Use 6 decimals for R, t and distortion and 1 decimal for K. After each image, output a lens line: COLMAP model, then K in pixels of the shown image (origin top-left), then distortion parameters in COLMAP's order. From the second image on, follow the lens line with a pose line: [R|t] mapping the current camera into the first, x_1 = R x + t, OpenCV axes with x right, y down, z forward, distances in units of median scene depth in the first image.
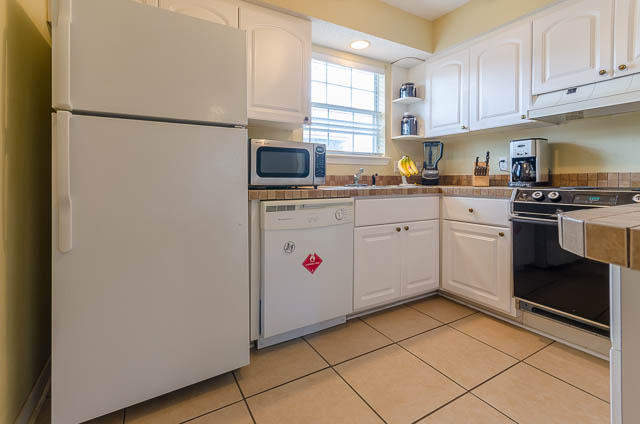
lens RADIAL K [[292.4, 0, 322.3], [0, 292.4, 179.0], [0, 0, 1]] dist [0.003635, 0.001084]
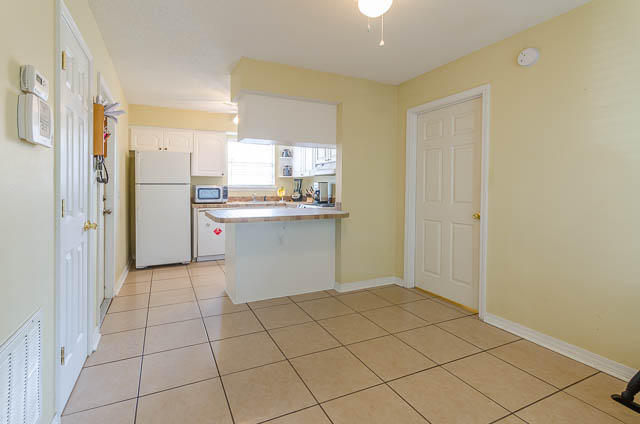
lens RADIAL K [[292.4, 0, 309.4], [0, 292.4, 185.9], [0, 0, 1]] dist [0.003635, 0.001084]
pose [[0.997623, 0.003969, -0.068789, 0.725608], [-0.004704, 0.999933, -0.010537, -0.077829], [0.068743, 0.010836, 0.997576, -1.190935]]
